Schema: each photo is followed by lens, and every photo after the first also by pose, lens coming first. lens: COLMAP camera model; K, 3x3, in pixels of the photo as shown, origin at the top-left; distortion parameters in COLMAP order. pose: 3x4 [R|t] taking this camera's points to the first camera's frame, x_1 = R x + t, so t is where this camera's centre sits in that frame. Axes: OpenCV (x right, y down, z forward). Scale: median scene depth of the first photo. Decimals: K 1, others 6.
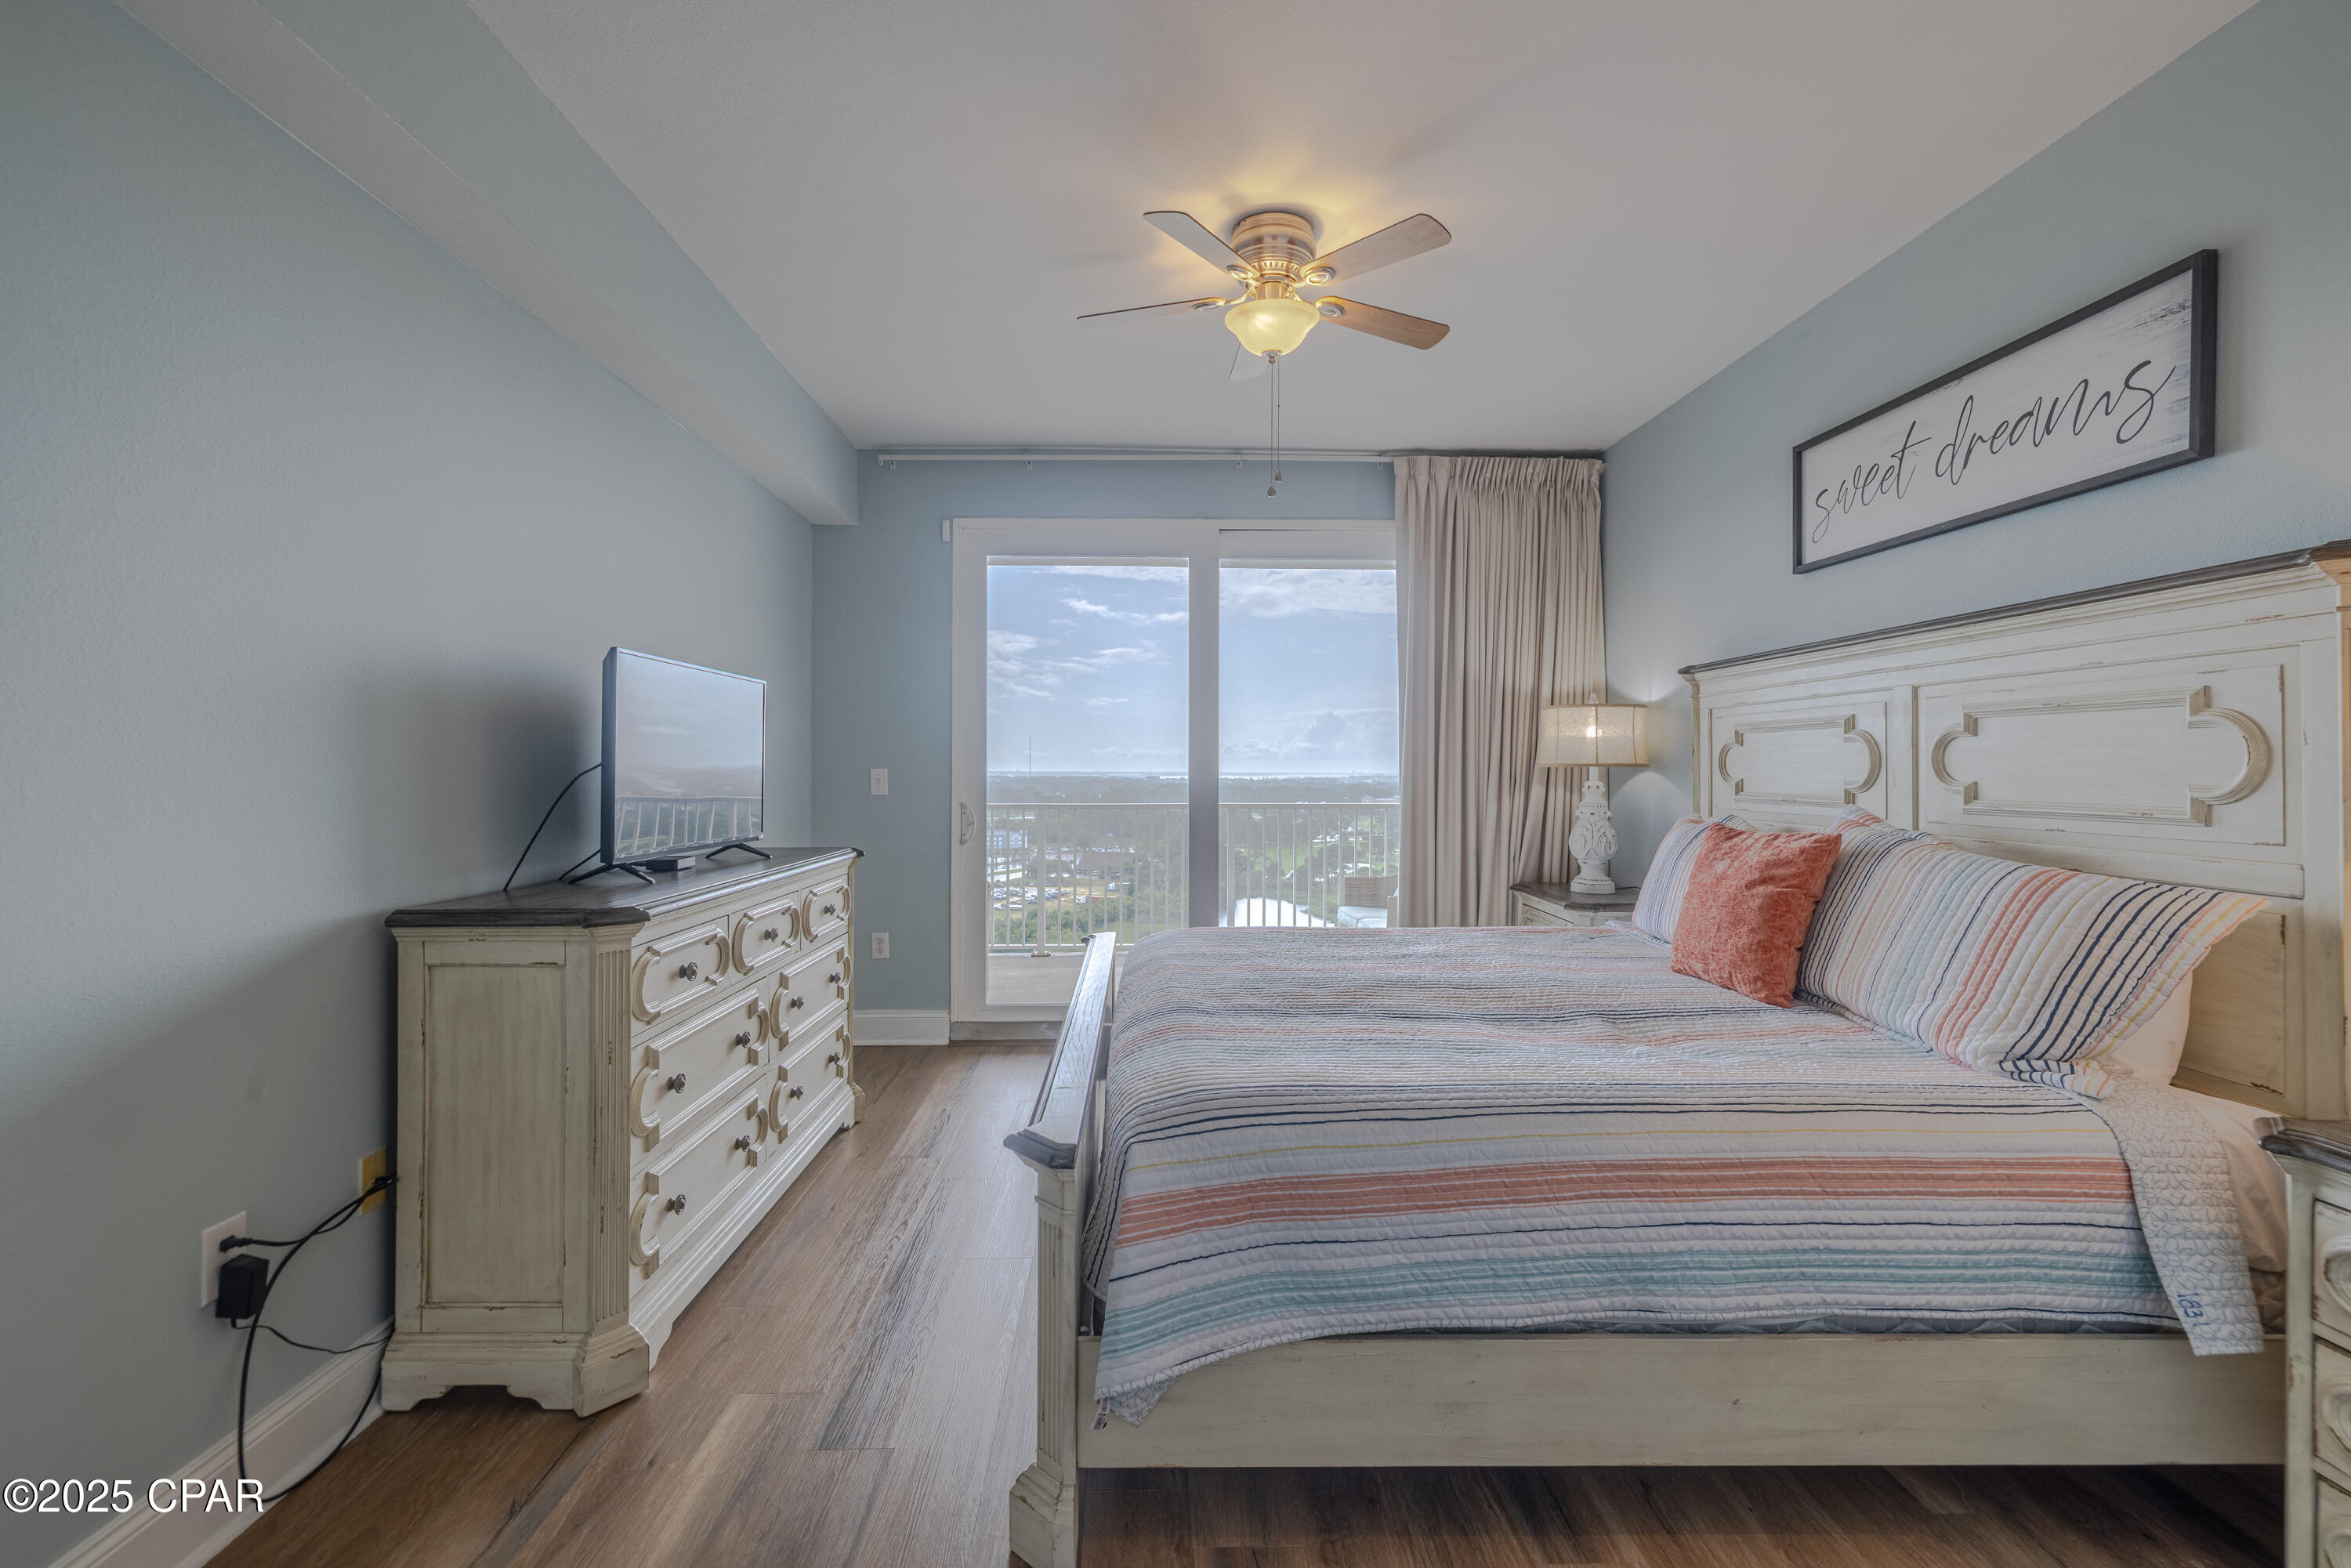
lens RADIAL K [[1001.1, 0, 1205.1], [0, 1001.1, 770.8], [0, 0, 1]] dist [0.001728, -0.000140]
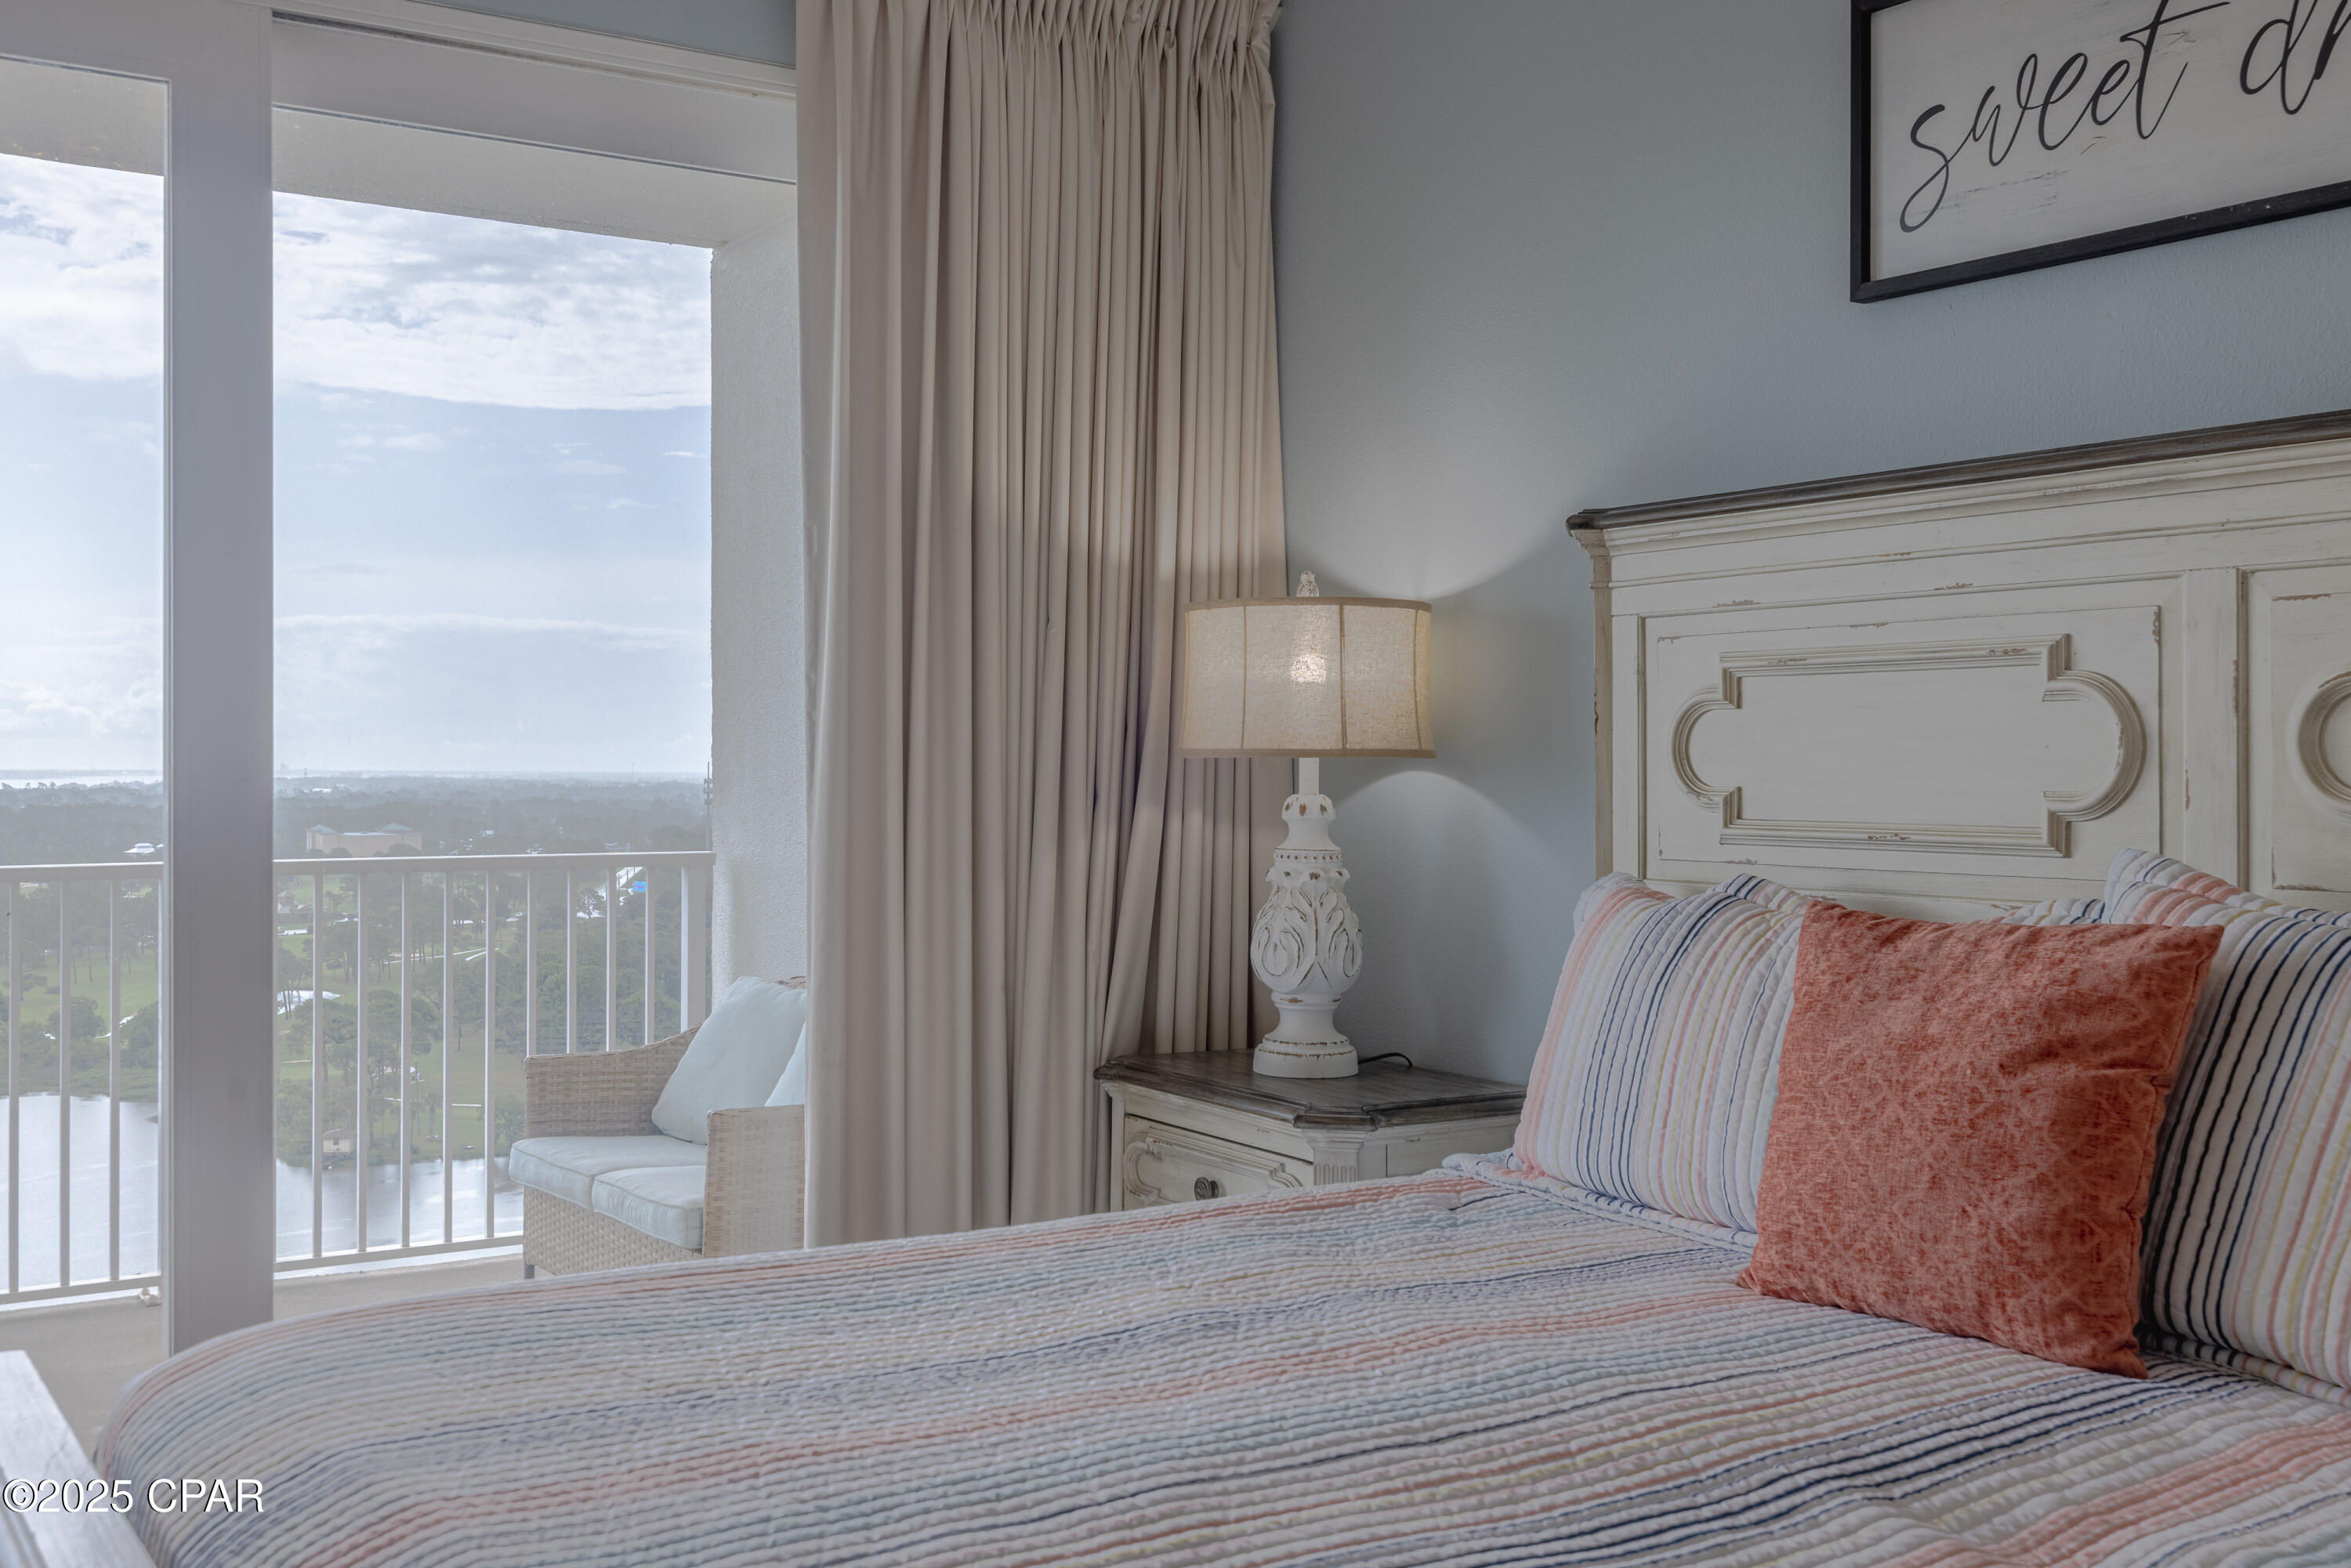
lens RADIAL K [[2265.1, 0, 1177.2], [0, 2265.1, 767.5], [0, 0, 1]] dist [0.006472, 0.003563]
pose [[0.860850, -0.002533, 0.508852, -0.144057], [0.001646, 0.999996, 0.002192, -0.002548], [-0.508856, -0.001049, 0.860851, 0.322928]]
